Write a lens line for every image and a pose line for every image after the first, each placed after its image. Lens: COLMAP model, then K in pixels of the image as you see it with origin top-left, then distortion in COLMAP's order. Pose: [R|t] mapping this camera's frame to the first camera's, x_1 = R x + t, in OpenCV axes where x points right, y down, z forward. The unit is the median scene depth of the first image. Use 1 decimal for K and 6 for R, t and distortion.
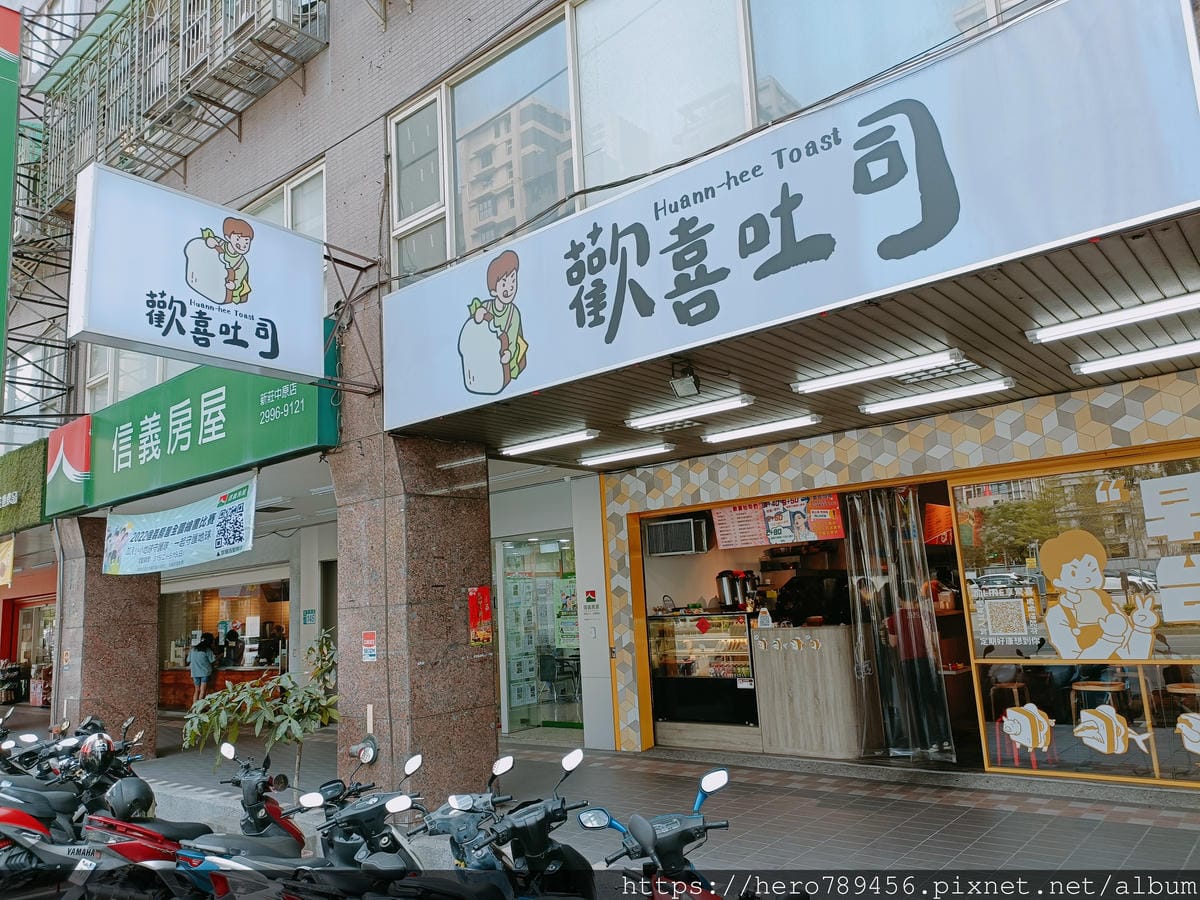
lens RADIAL K [[880.7, 0, 600.0], [0, 880.7, 450.0], [0, 0, 1]] dist [0.068062, -0.068648]
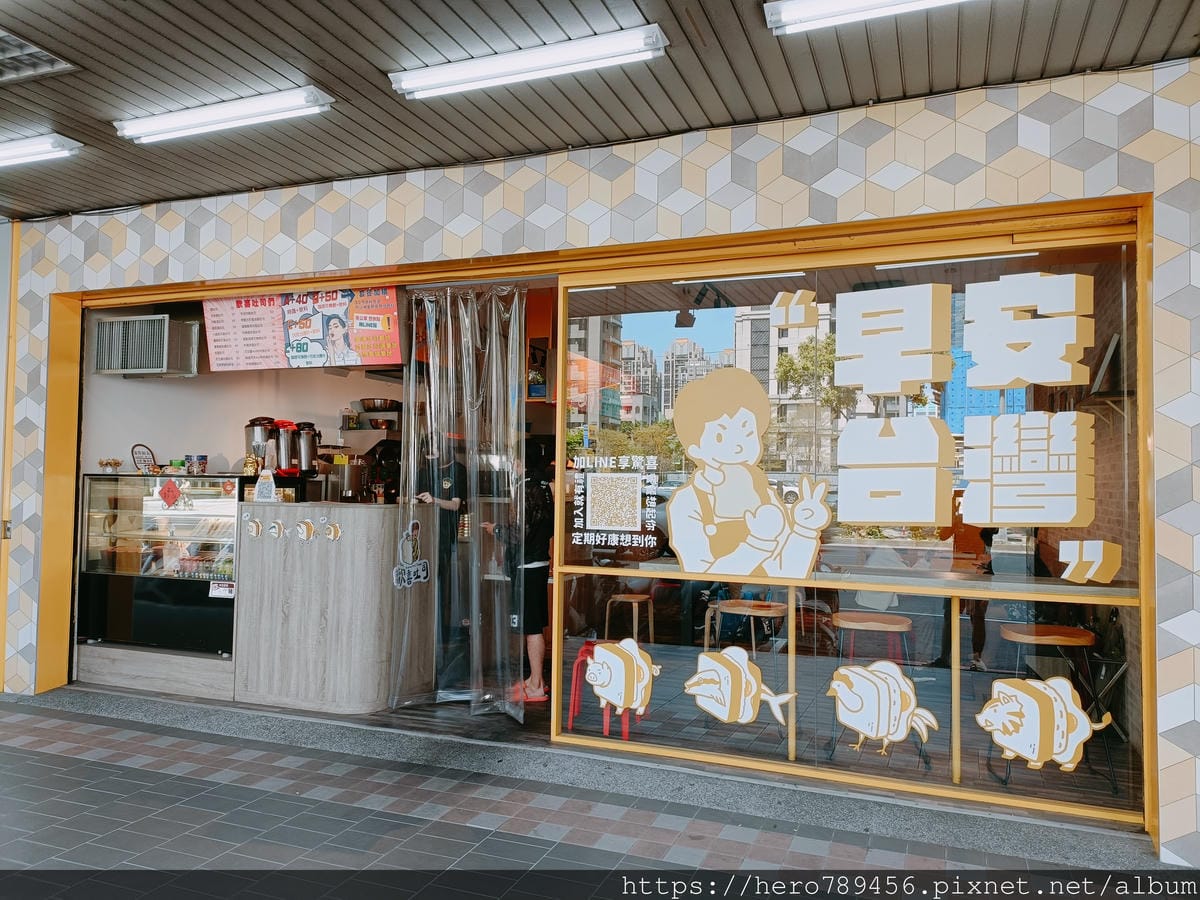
lens RADIAL K [[880.7, 0, 600.0], [0, 880.7, 450.0], [0, 0, 1]] dist [0.068062, -0.068648]
pose [[0.944290, 0.083809, 0.318264, 0.215939], [-0.122015, 0.987269, 0.102040, 0.078850], [-0.305660, -0.135188, 0.942495, 0.375536]]
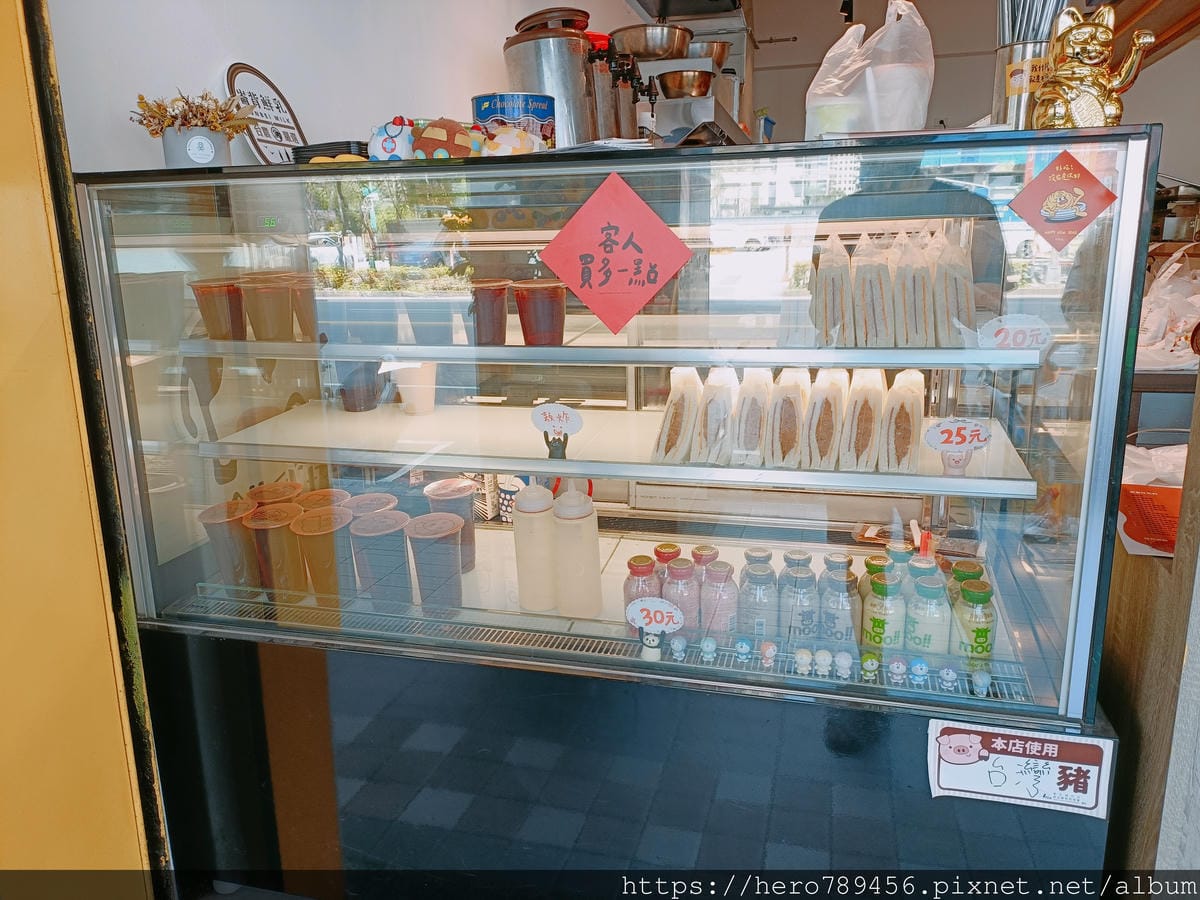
lens RADIAL K [[880.7, 0, 600.0], [0, 880.7, 450.0], [0, 0, 1]] dist [0.068062, -0.068648]
pose [[0.914967, -0.056090, 0.399612, 0.076841], [-0.095129, 0.932400, 0.348683, 0.200788], [-0.392156, -0.357048, 0.847779, 0.982199]]
